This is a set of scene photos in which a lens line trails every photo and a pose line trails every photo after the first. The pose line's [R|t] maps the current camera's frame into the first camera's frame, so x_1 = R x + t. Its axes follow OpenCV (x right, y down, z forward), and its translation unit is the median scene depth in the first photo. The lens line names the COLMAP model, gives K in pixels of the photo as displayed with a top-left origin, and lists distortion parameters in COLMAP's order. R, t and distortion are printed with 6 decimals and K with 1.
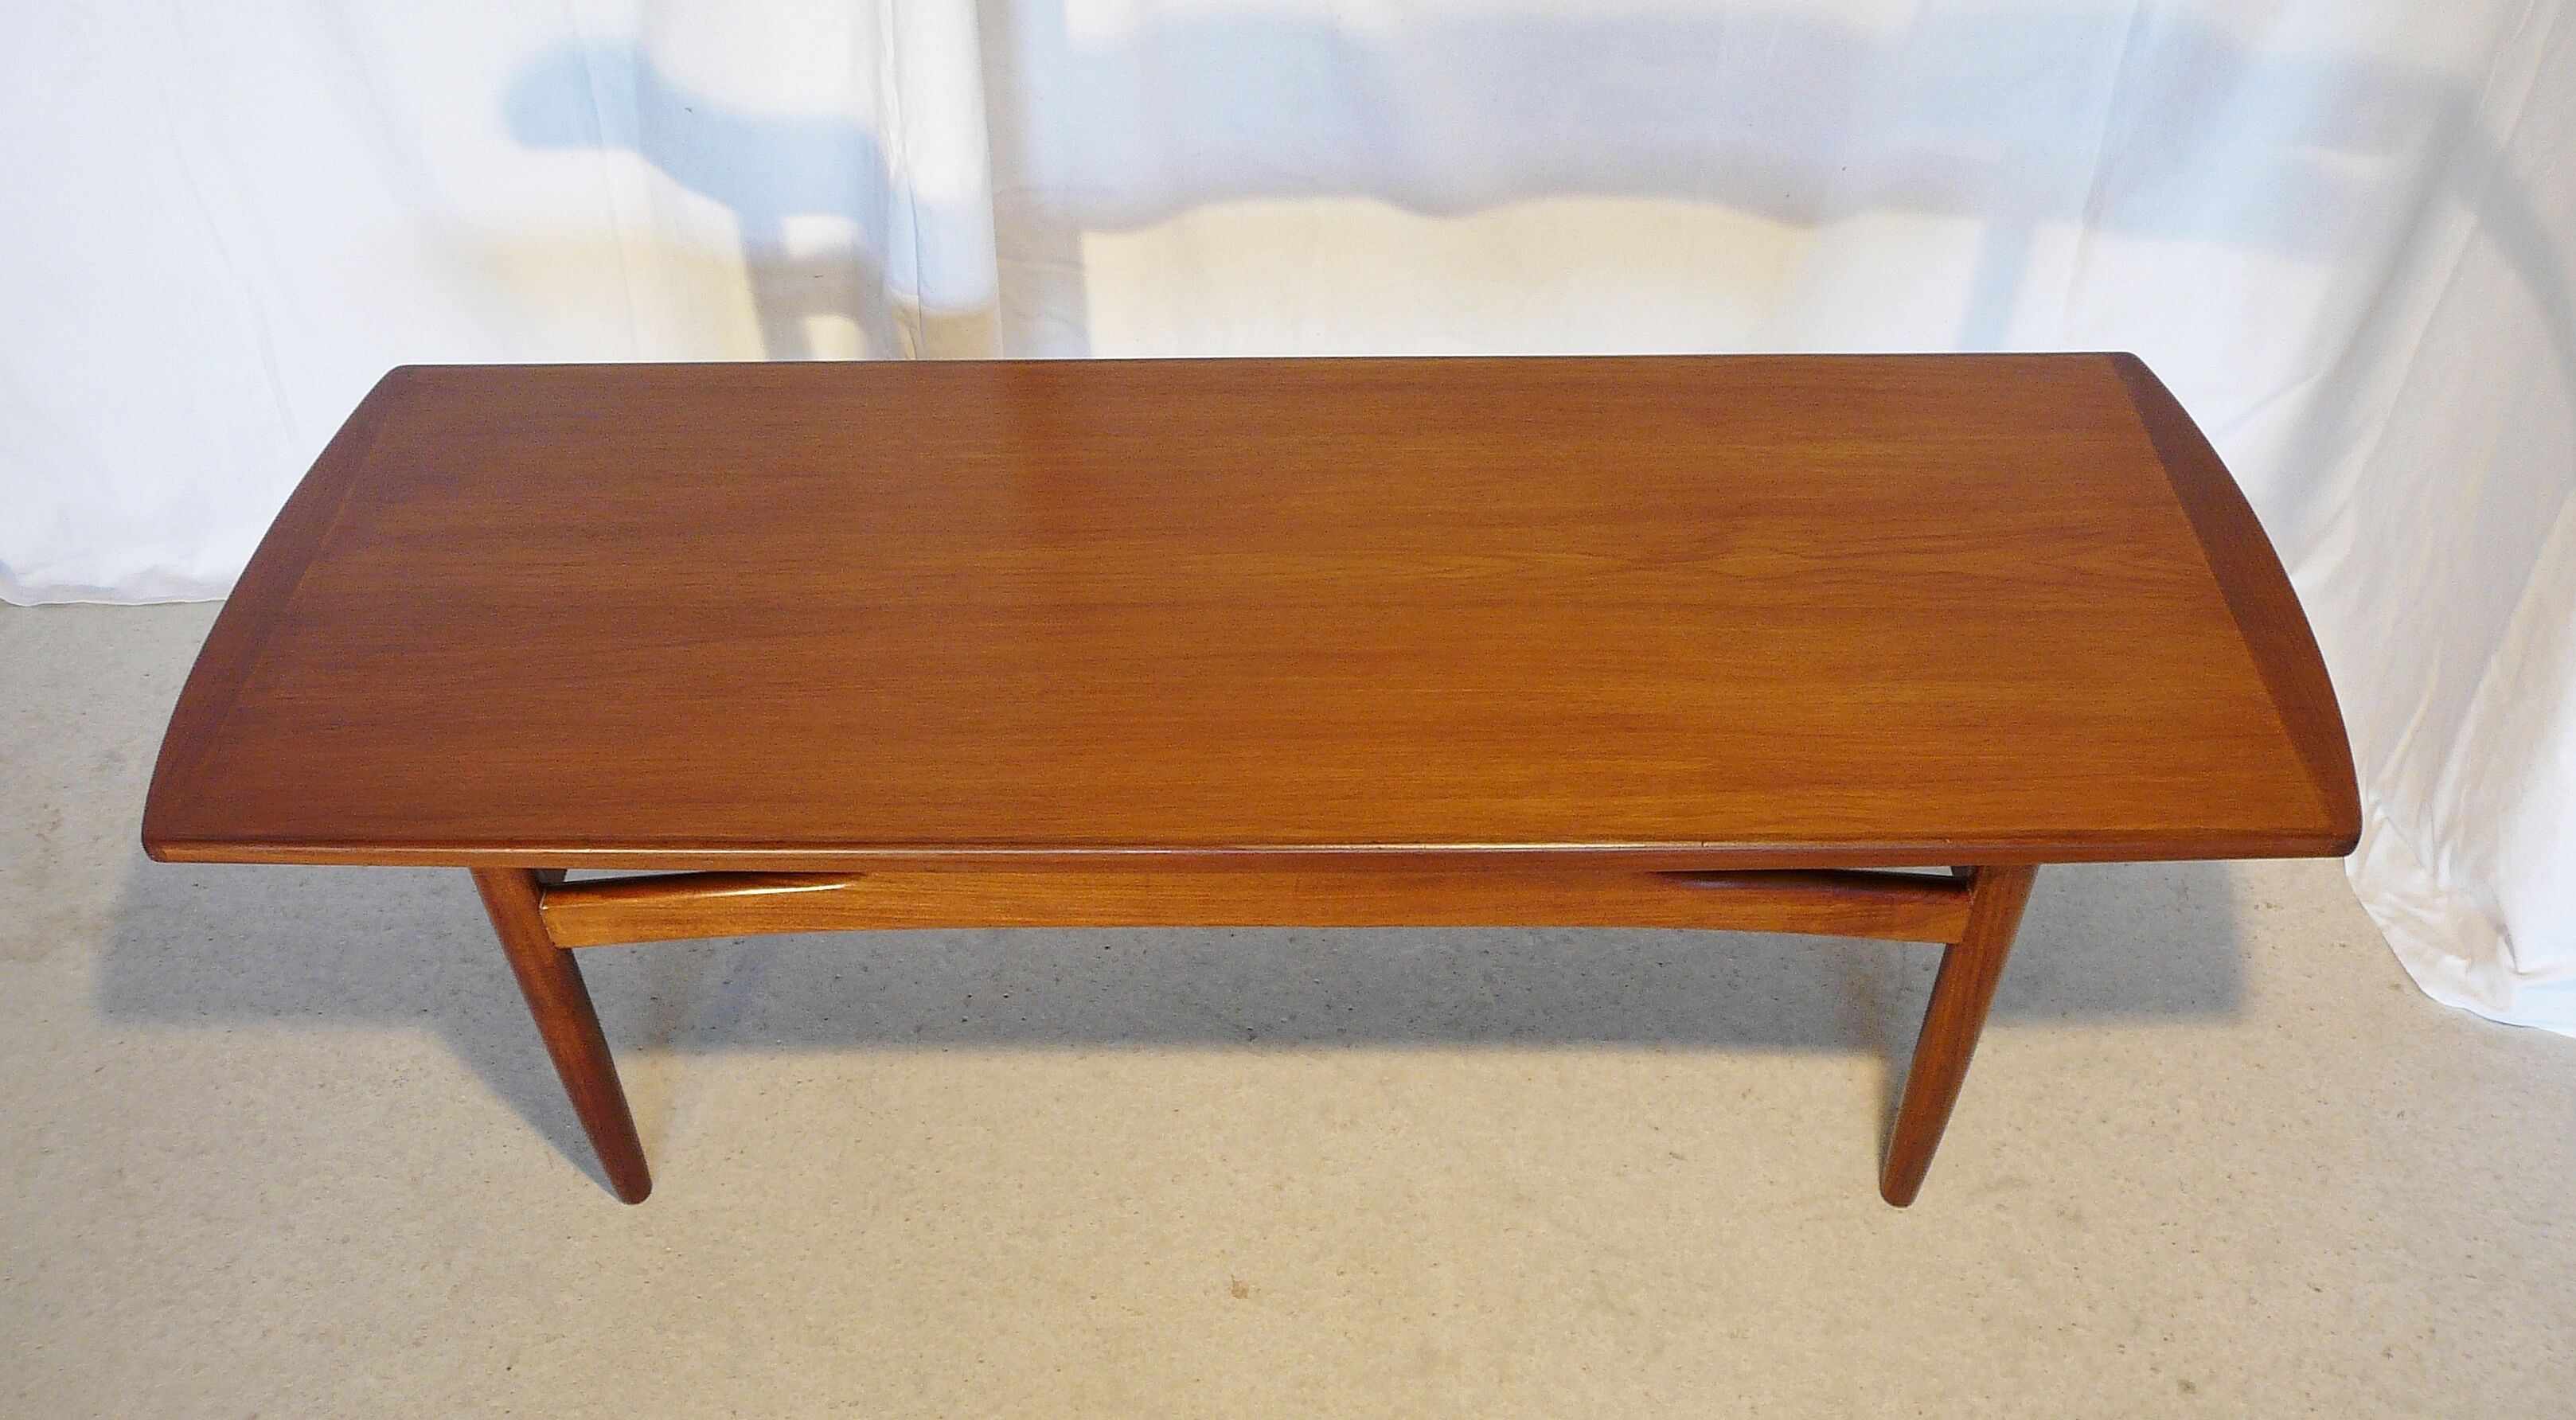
lens RADIAL K [[2140.7, 0, 1316.9], [0, 2140.7, 675.7], [0, 0, 1]] dist [-0.078905, 0.103723]
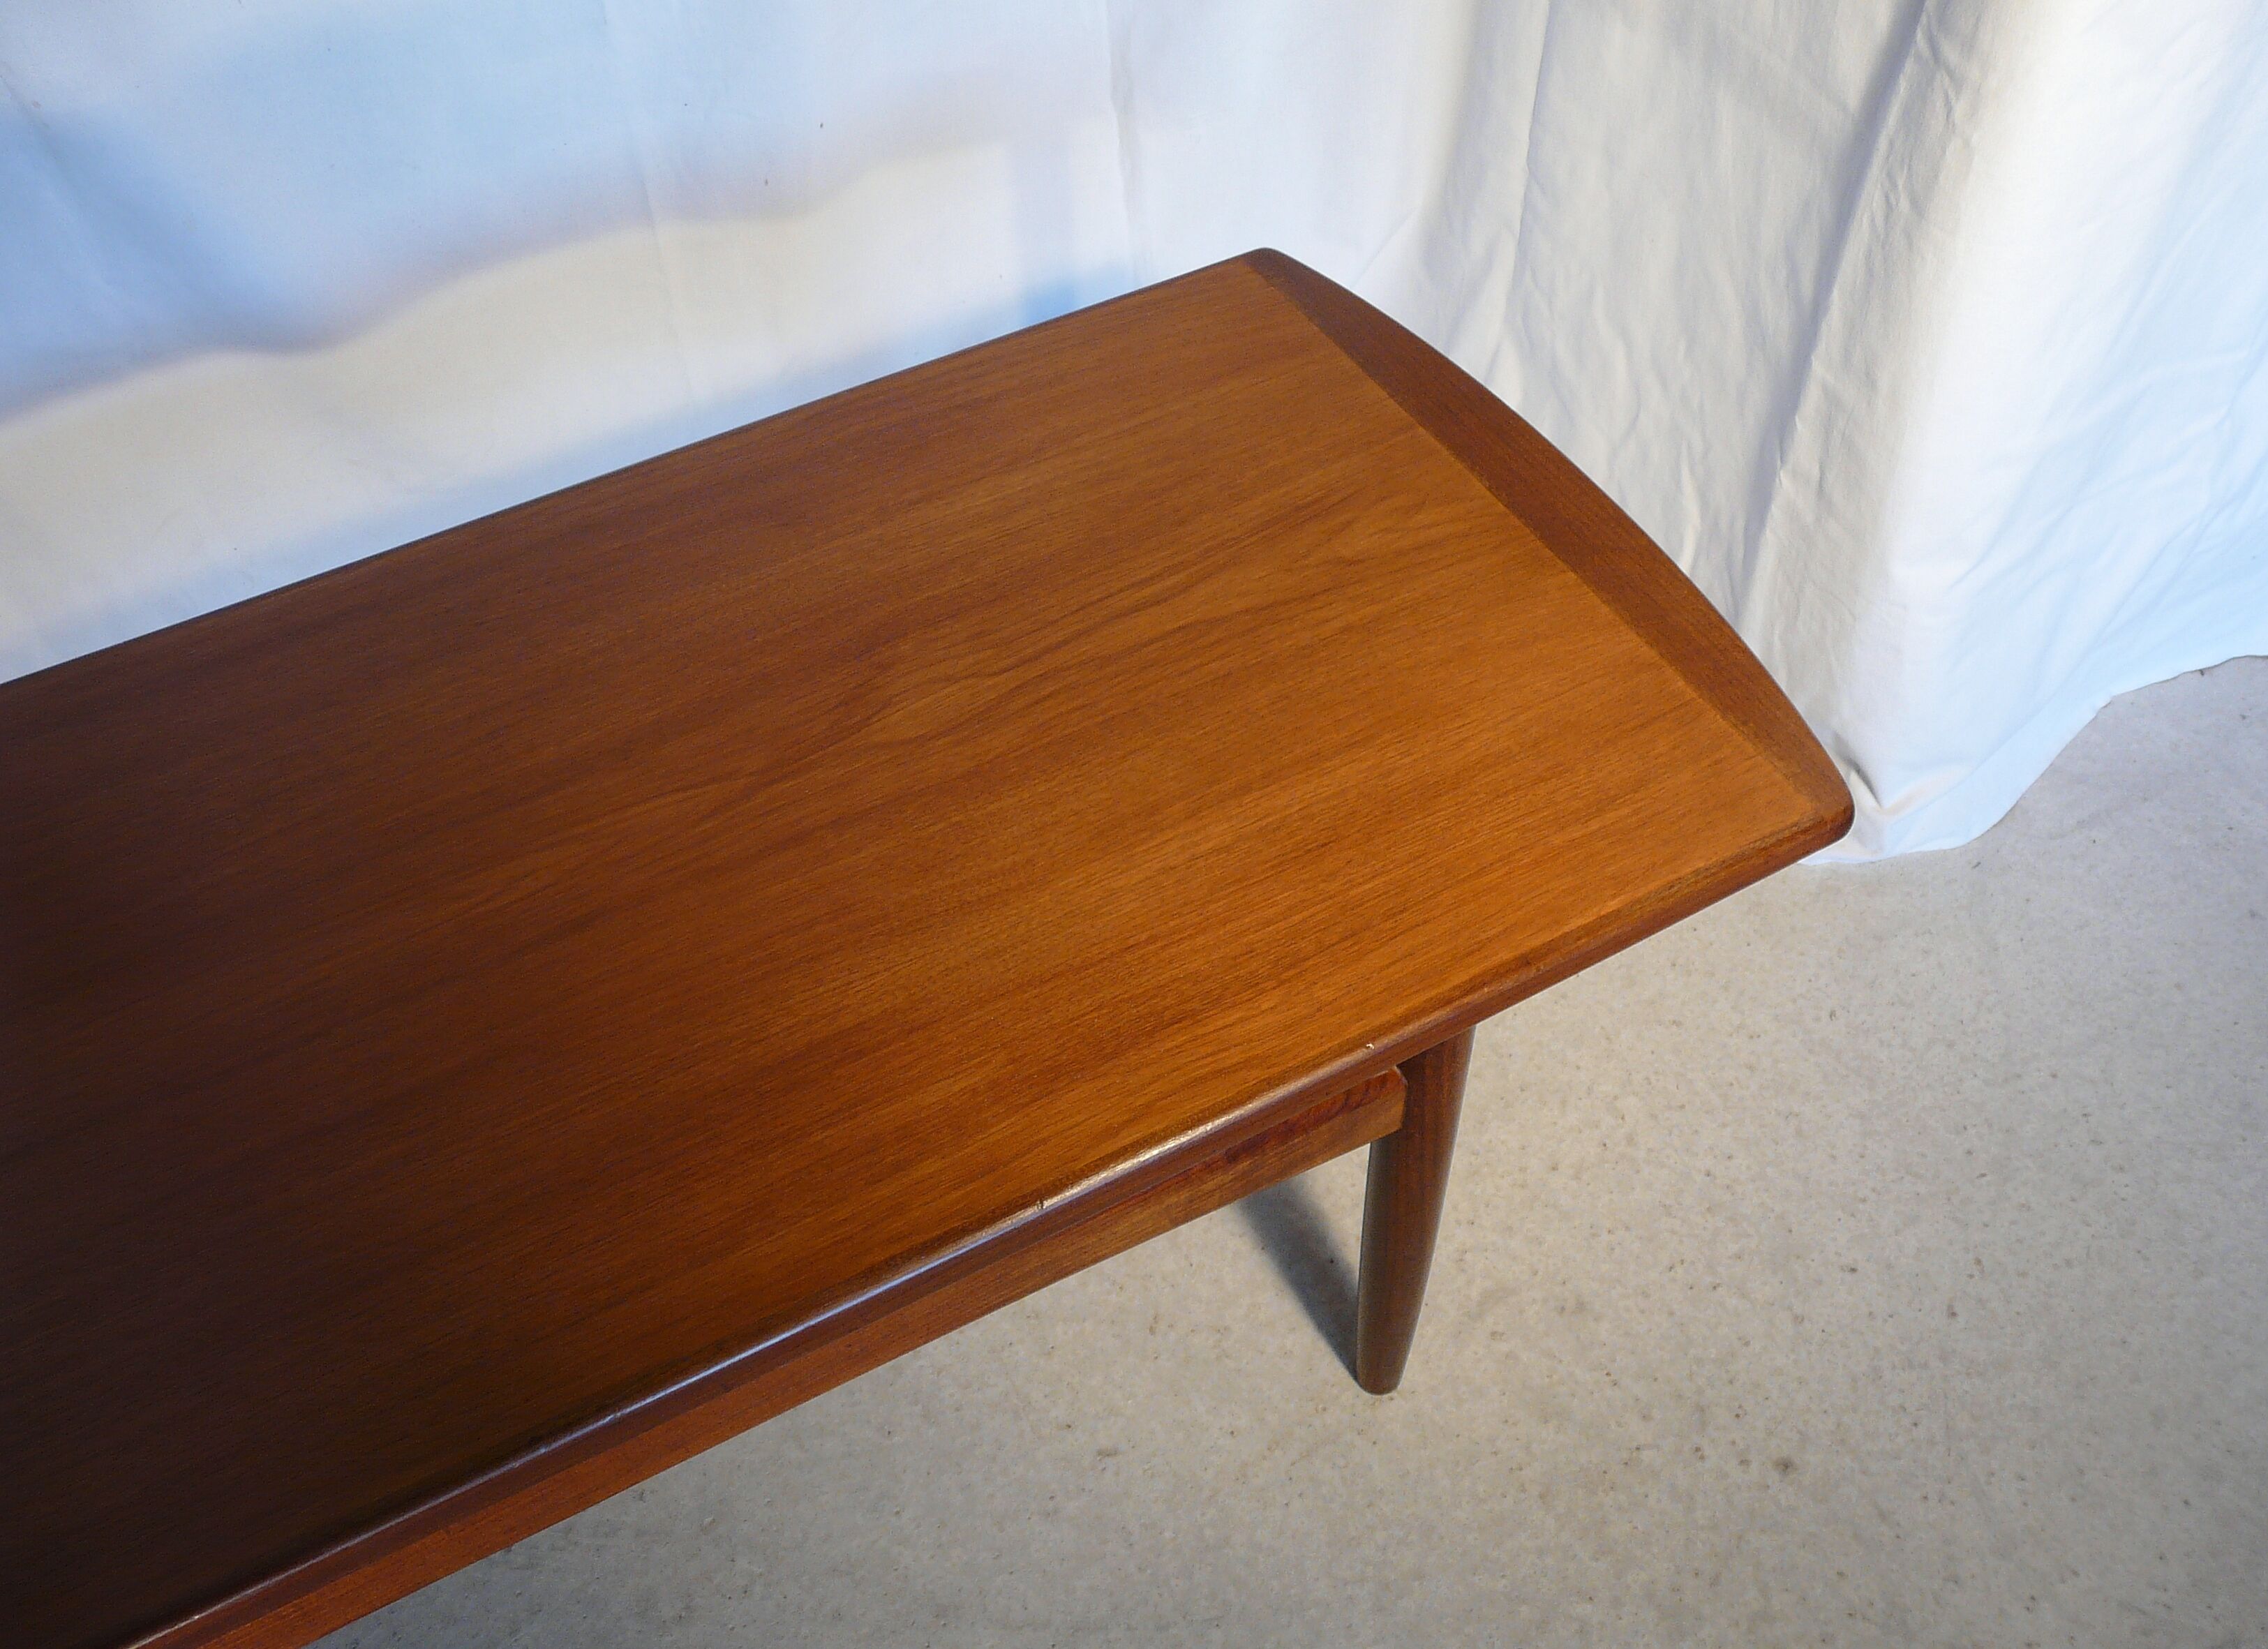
lens RADIAL K [[1825.0, 0, 1134.0], [0, 1825.0, 824.5], [0, 0, 1]] dist [-0.077640, 0.004664]
pose [[0.880362, -0.376800, 0.288070, 0.080631], [0.343823, 0.925365, 0.159645, -0.087285], [-0.326724, -0.041500, 0.944208, 0.420805]]
